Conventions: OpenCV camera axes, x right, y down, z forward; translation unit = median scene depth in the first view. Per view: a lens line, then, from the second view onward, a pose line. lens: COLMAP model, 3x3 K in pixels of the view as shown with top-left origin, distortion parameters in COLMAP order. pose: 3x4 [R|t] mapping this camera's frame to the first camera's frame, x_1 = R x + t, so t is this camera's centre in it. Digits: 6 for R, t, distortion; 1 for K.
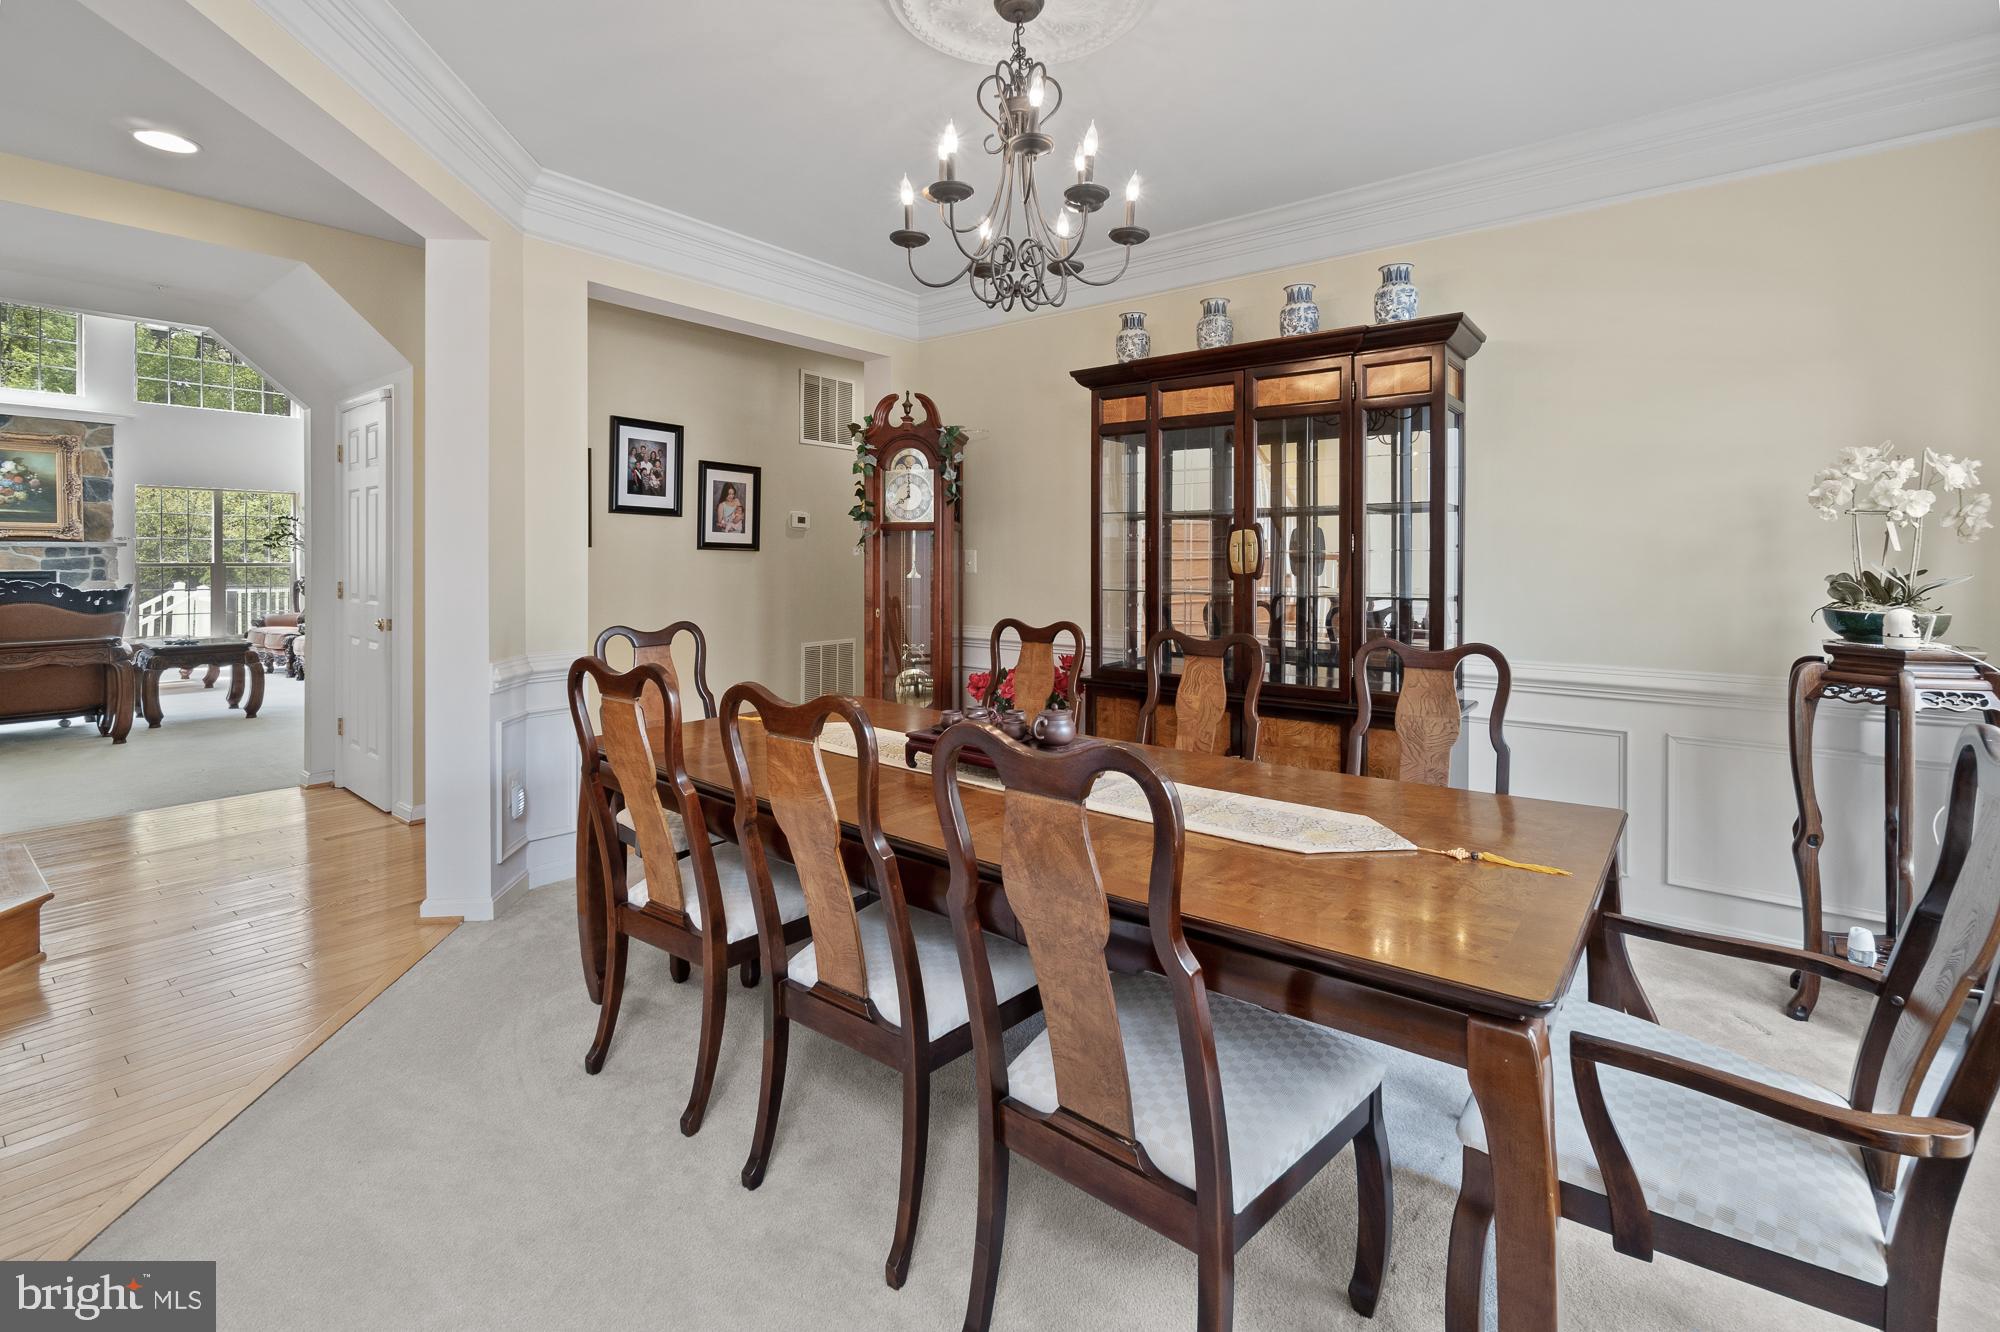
lens RADIAL K [[892.9, 0, 991.1], [0, 892.9, 566.1], [0, 0, 1]] dist [-0.002369, 0.000070]
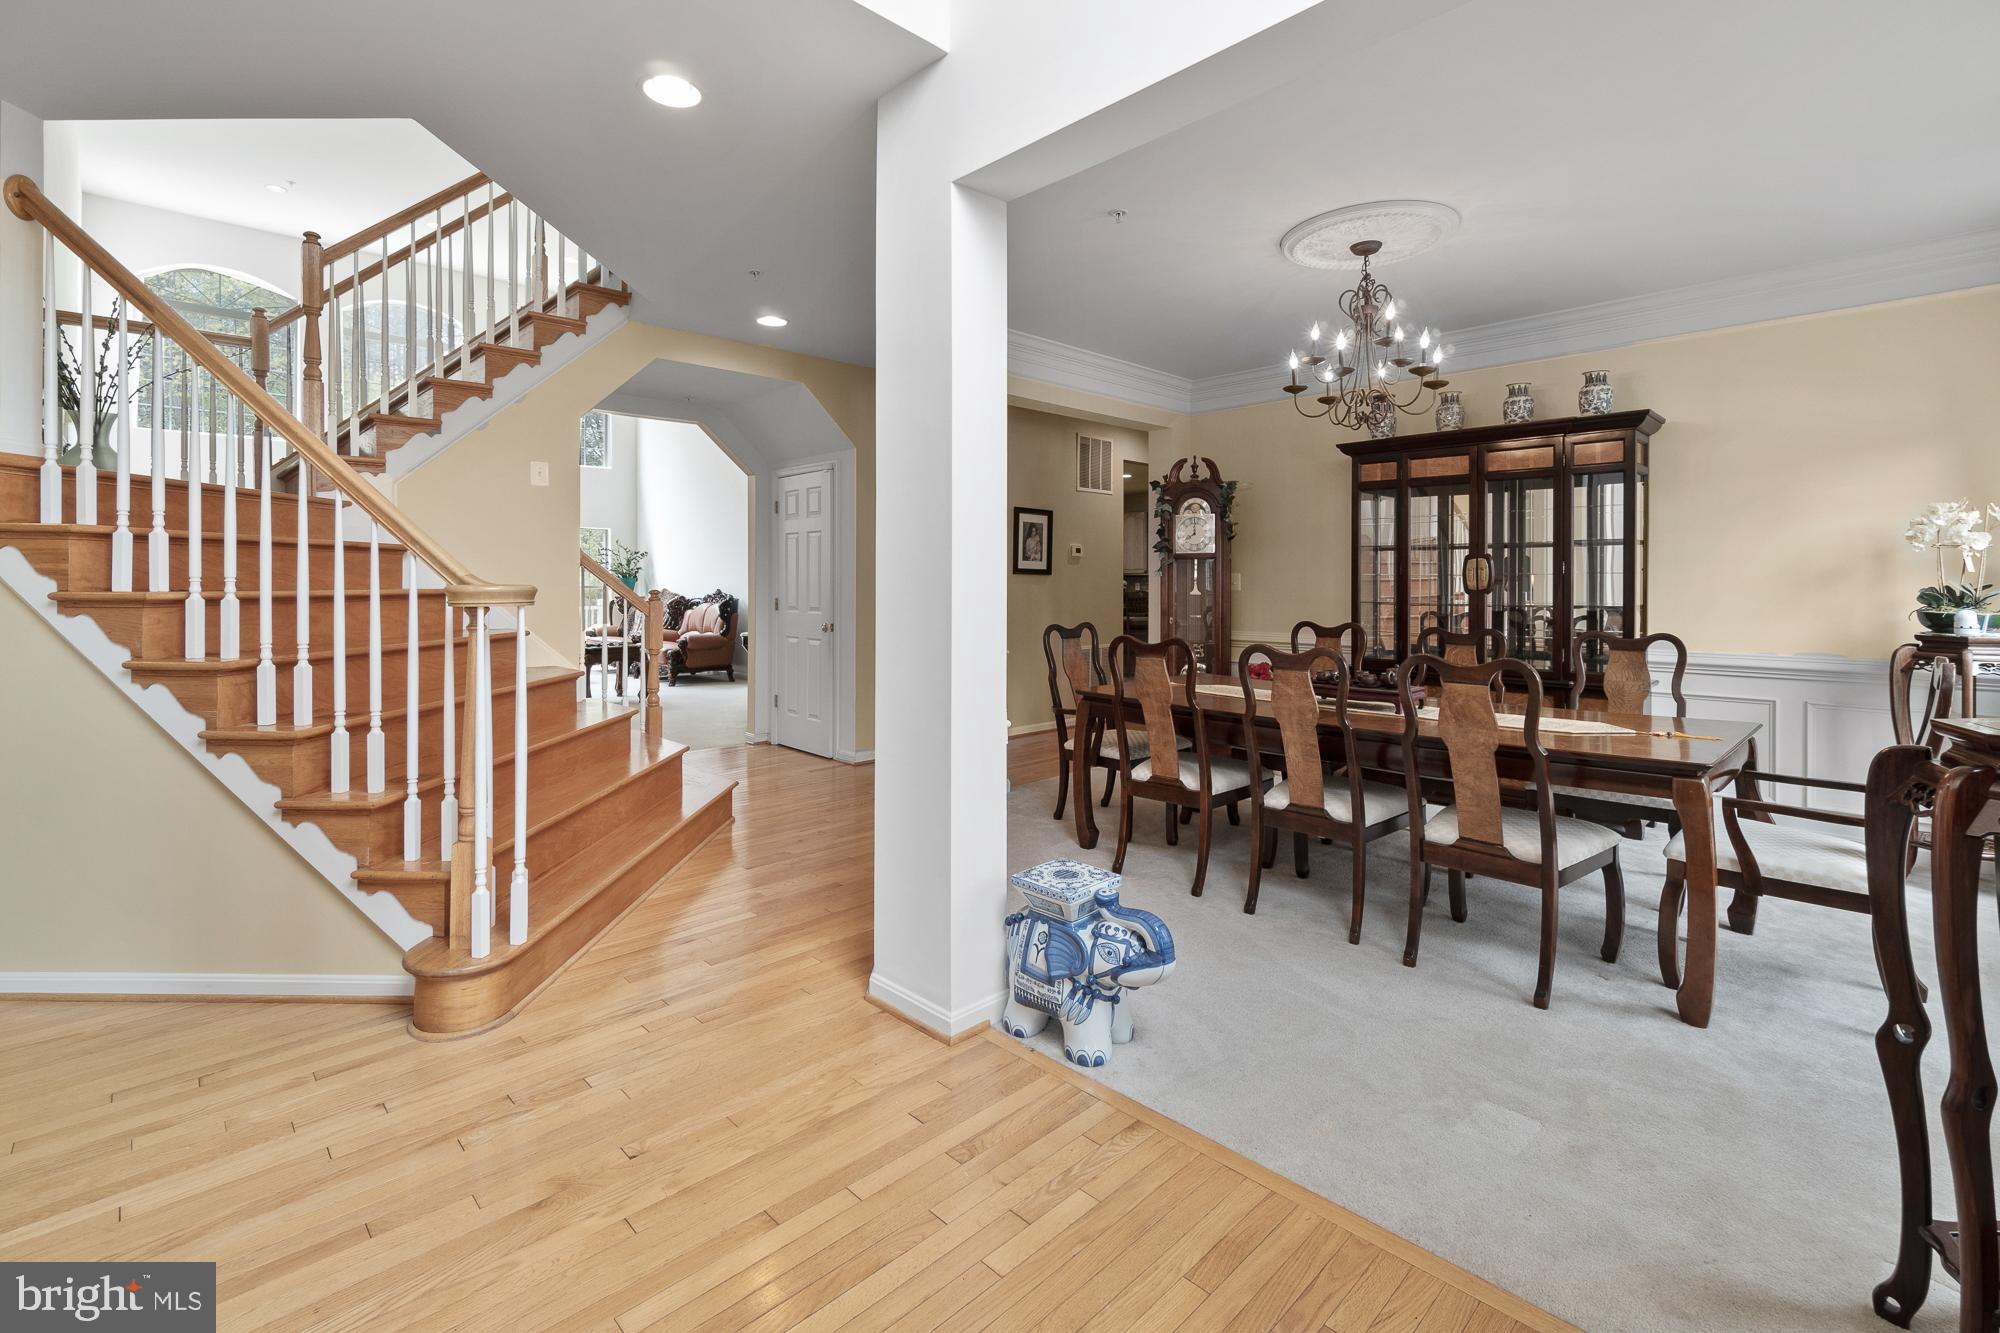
lens RADIAL K [[890.8, 0, 993.4], [0, 890.8, 588.2], [0, 0, 1]] dist [0.000033, 0.000511]
pose [[0.992108, -0.002530, -0.125357, -0.313111], [0.002506, 0.999997, -0.000344, 0.004682], [0.125358, 0.000027, 0.992112, -0.513774]]
